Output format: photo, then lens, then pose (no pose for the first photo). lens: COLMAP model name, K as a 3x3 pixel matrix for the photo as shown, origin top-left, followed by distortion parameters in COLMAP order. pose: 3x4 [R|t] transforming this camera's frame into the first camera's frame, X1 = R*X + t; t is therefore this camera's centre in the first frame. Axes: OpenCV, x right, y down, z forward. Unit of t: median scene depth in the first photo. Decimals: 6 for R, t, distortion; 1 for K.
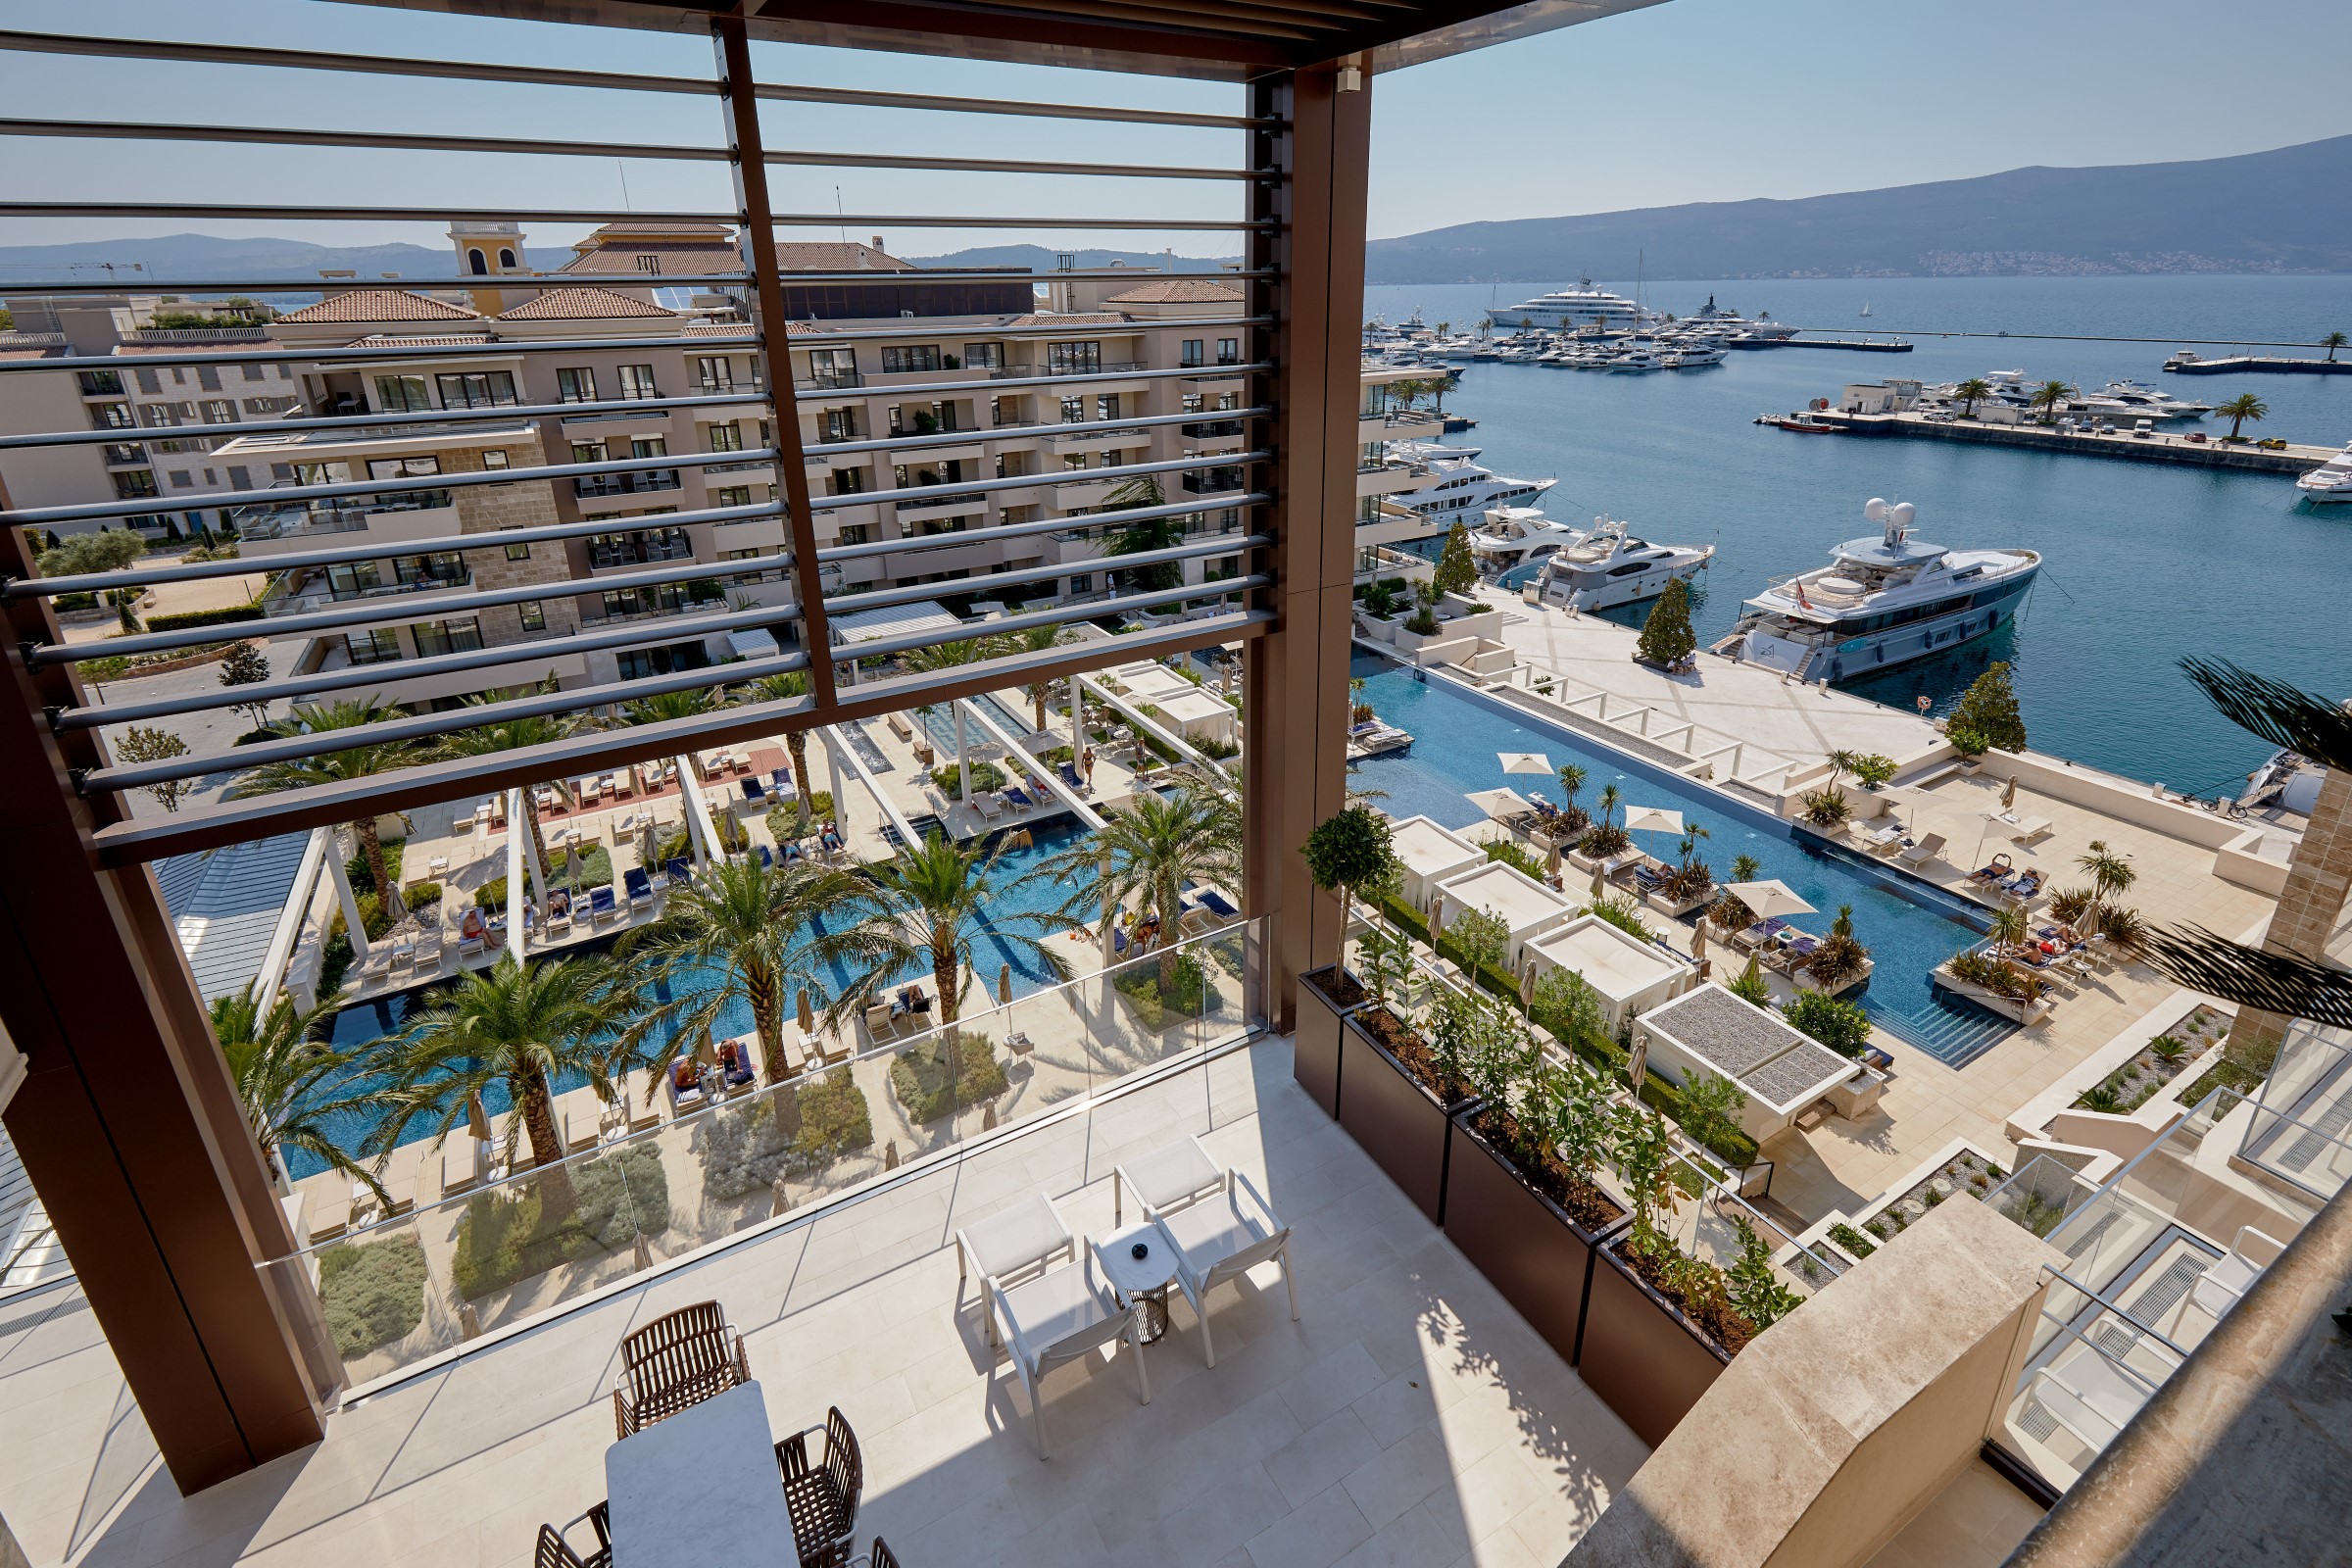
lens RADIAL K [[1105.1, 0, 1162.1], [0, 1105.1, 678.0], [0, 0, 1]] dist [0.003152, -0.000028]
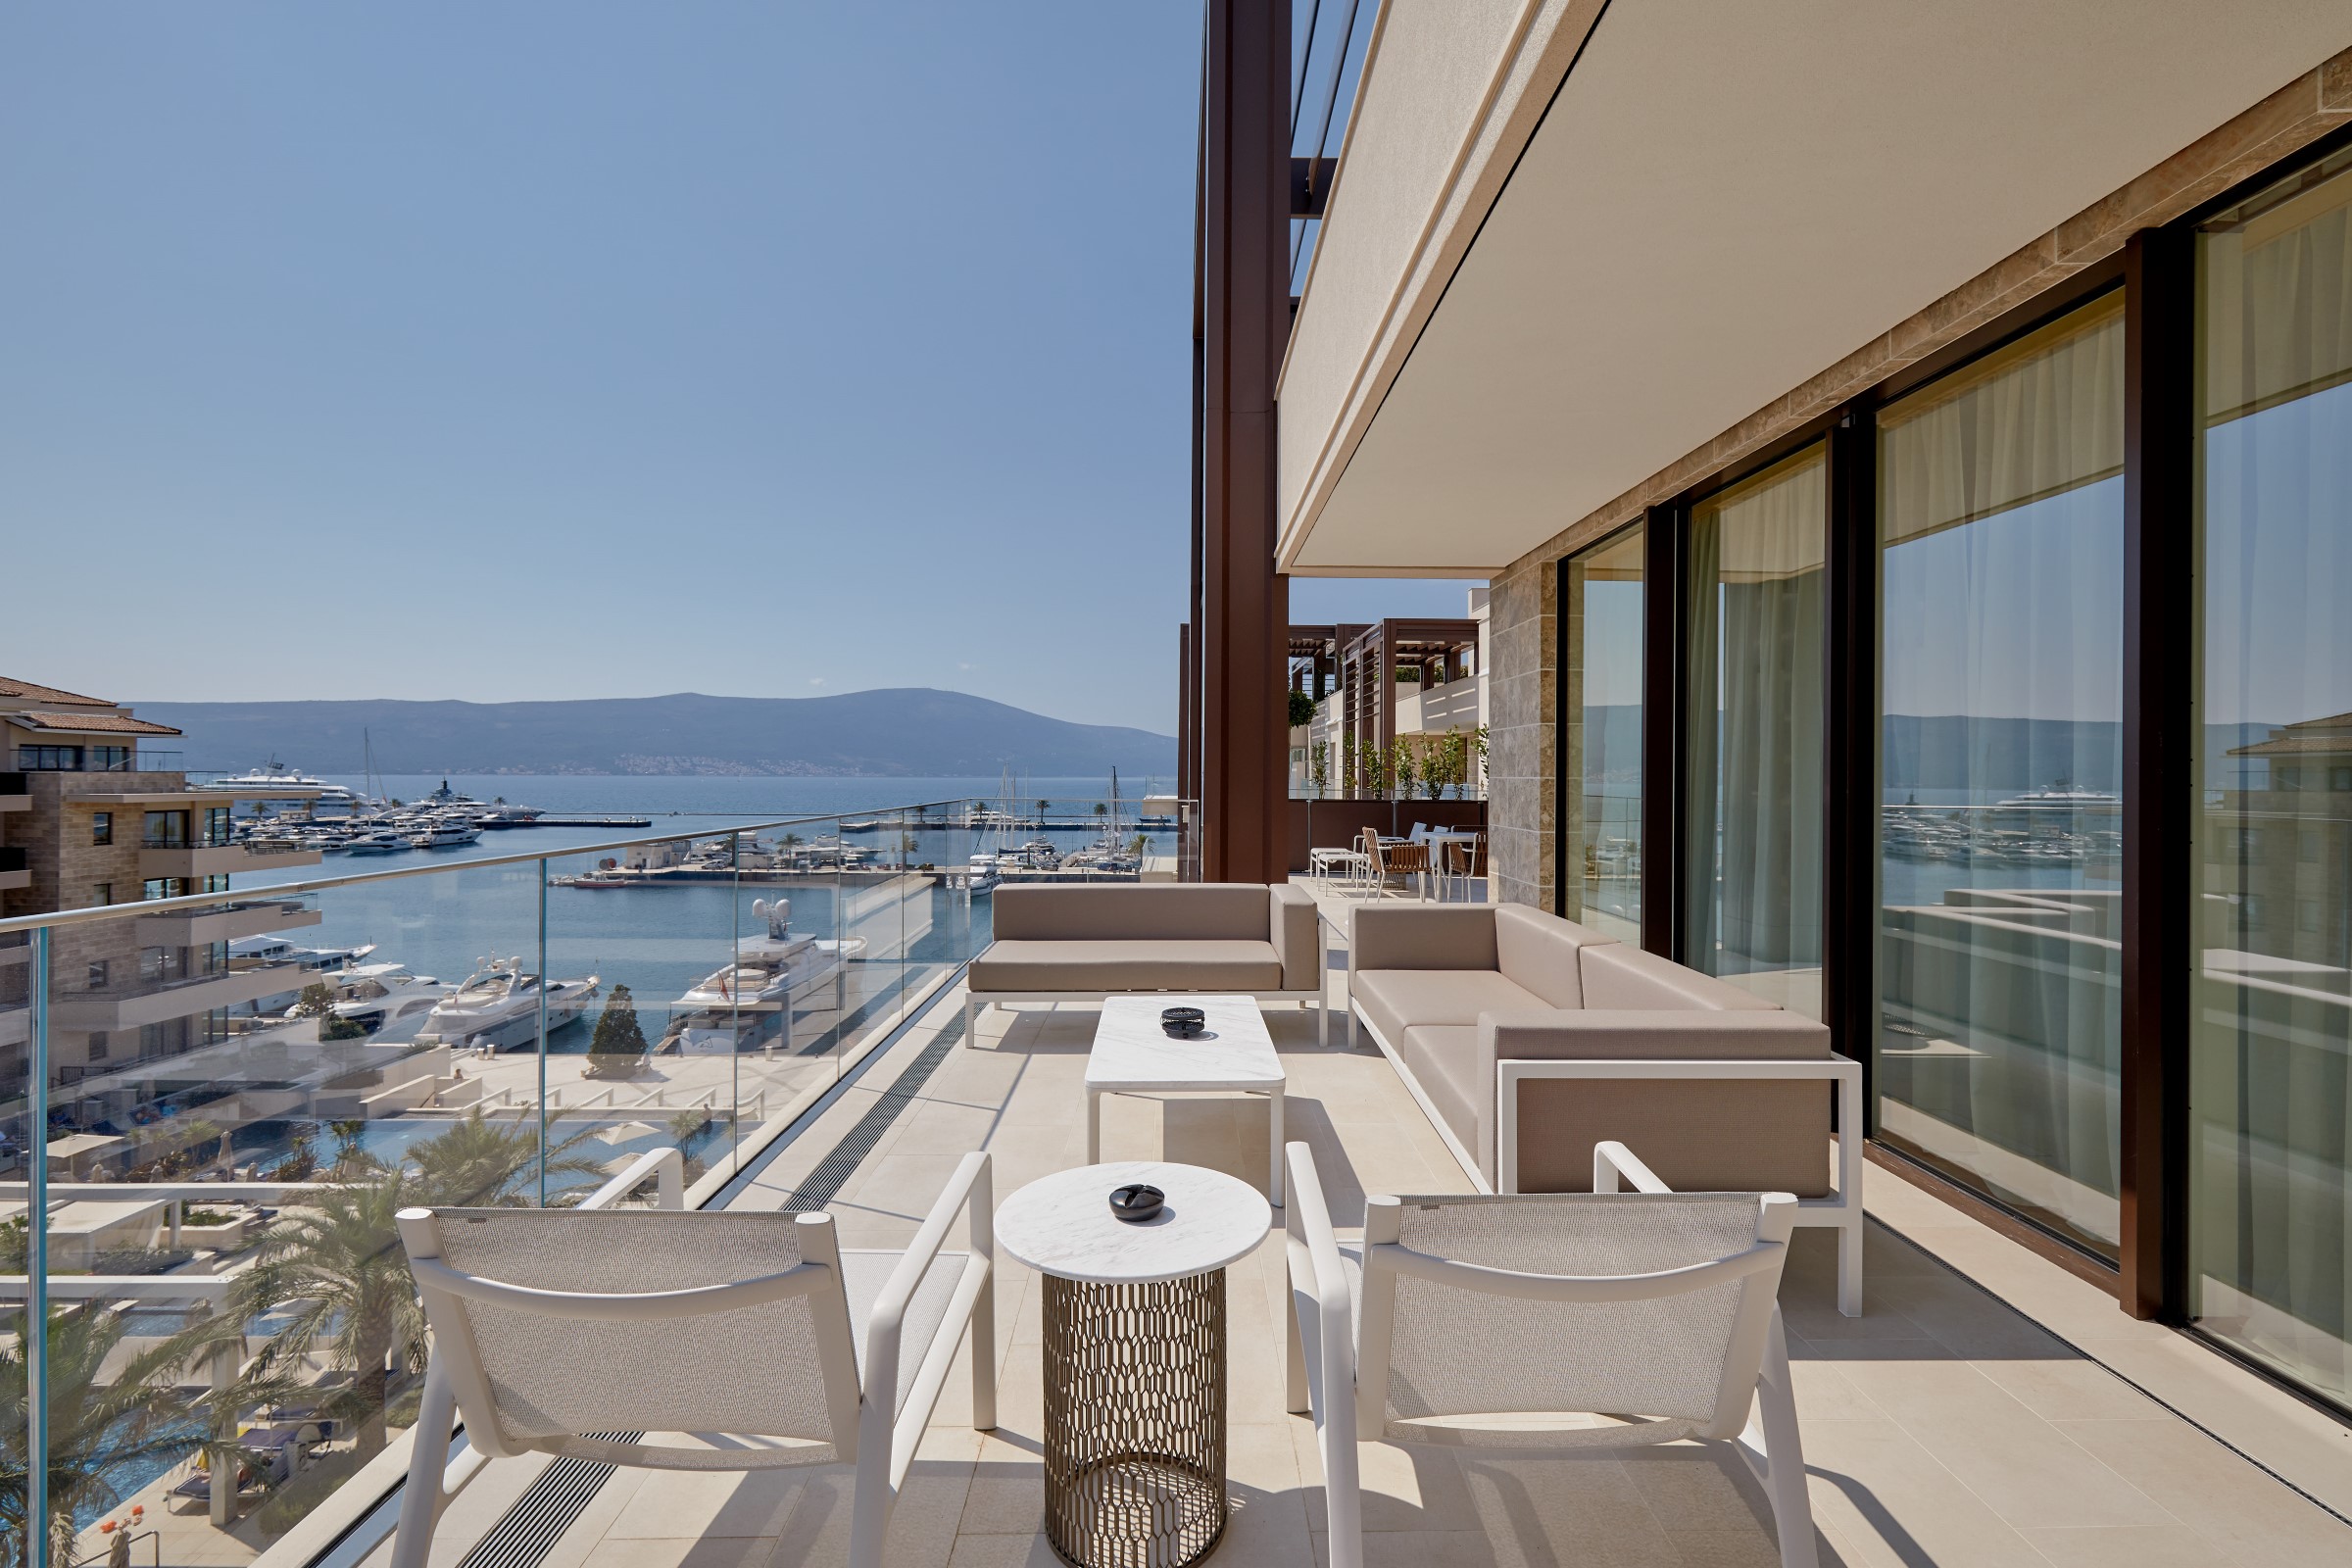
lens RADIAL K [[1100.2, 0, 1209.0], [0, 1100.2, 774.5], [0, 0, 1]] dist [-0.001412, 0.000135]
pose [[0.476464, 0.018229, 0.879005, -0.172890], [0.286395, 0.942036, -0.174776, 0.062583], [-0.831240, 0.335018, 0.443625, 0.036989]]
